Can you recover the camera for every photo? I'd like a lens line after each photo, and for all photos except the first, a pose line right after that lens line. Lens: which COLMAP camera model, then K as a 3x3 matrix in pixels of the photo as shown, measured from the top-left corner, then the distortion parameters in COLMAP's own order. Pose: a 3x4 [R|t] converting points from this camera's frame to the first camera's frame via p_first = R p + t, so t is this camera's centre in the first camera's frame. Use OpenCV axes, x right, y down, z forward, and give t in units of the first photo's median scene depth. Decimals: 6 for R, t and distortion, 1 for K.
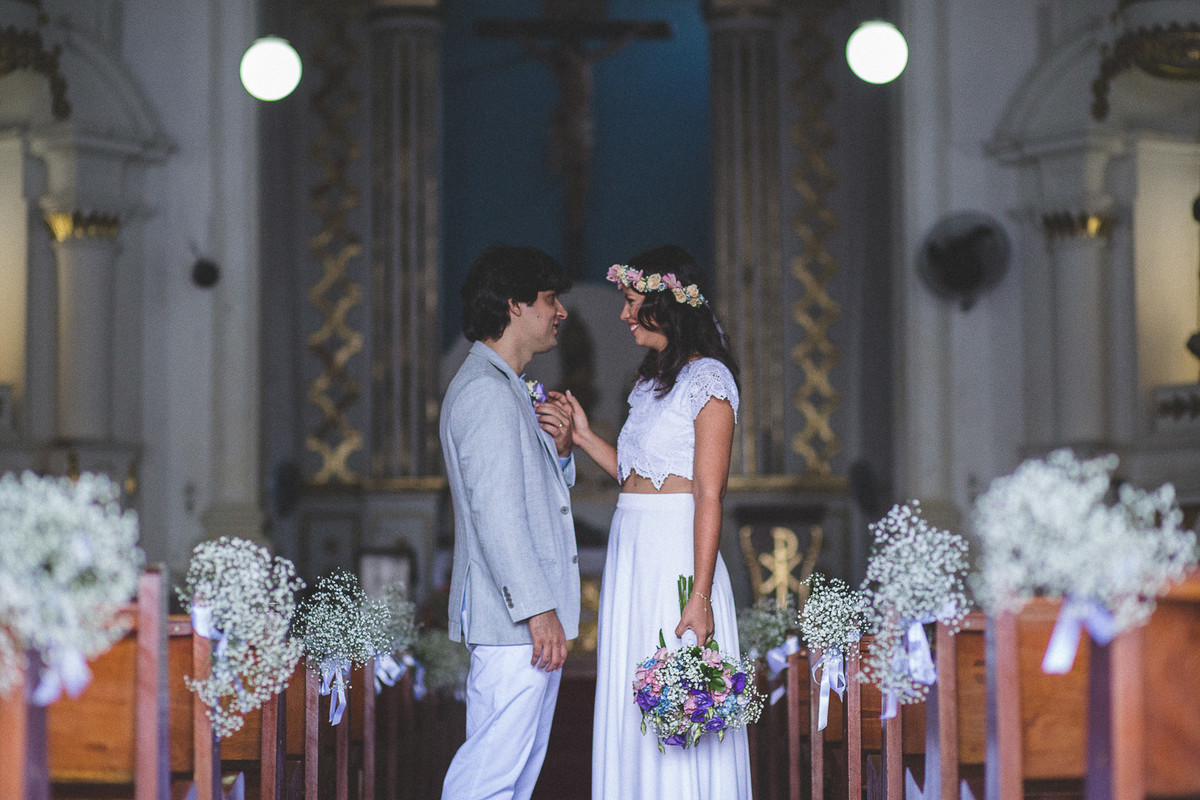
lens RADIAL K [[3420.5, 0, 600.0], [0, 3420.5, 400.0], [0, 0, 1]] dist [-0.001415, -2.869251]
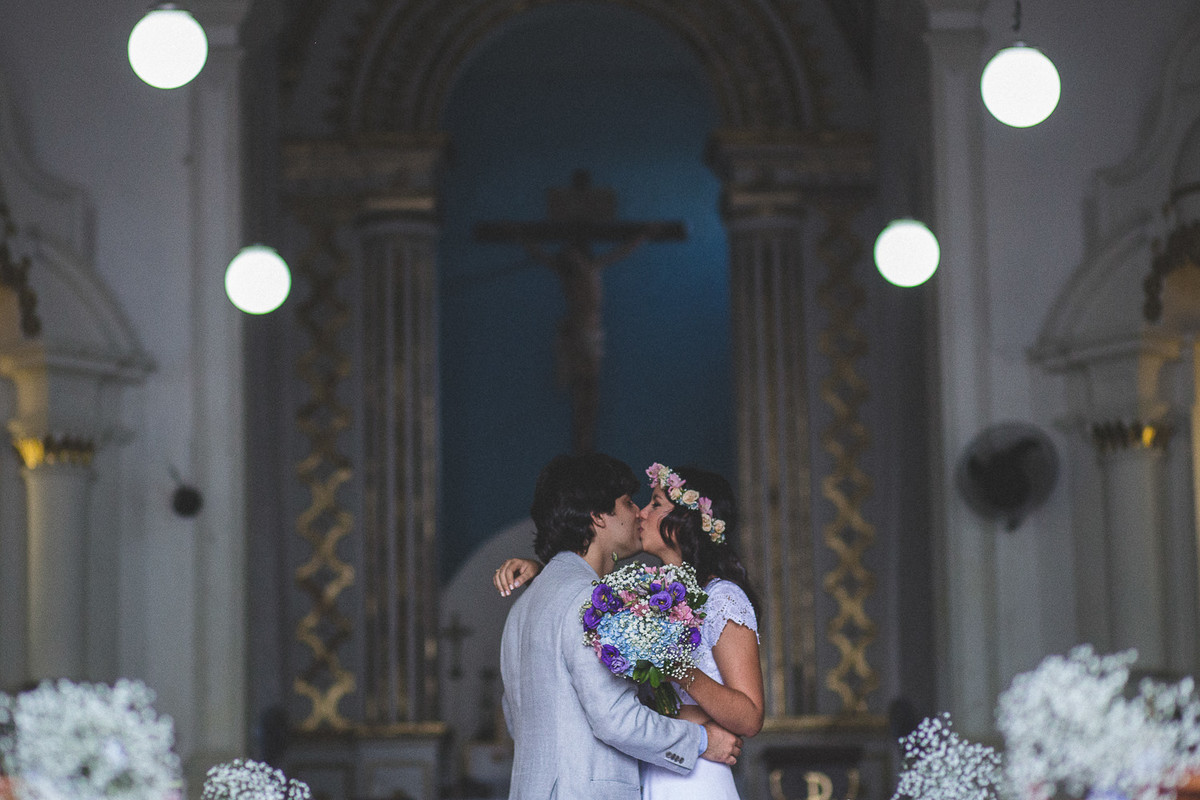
lens RADIAL K [[2120.1, 0, 600.0], [0, 2120.1, 400.0], [0, 0, 1]] dist [-0.027129, -0.236775]
pose [[0.999536, -0.013490, -0.027317, 0.012329], [0.012298, 0.998984, -0.043357, -0.037832], [0.027874, 0.043001, 0.998686, 0.425974]]
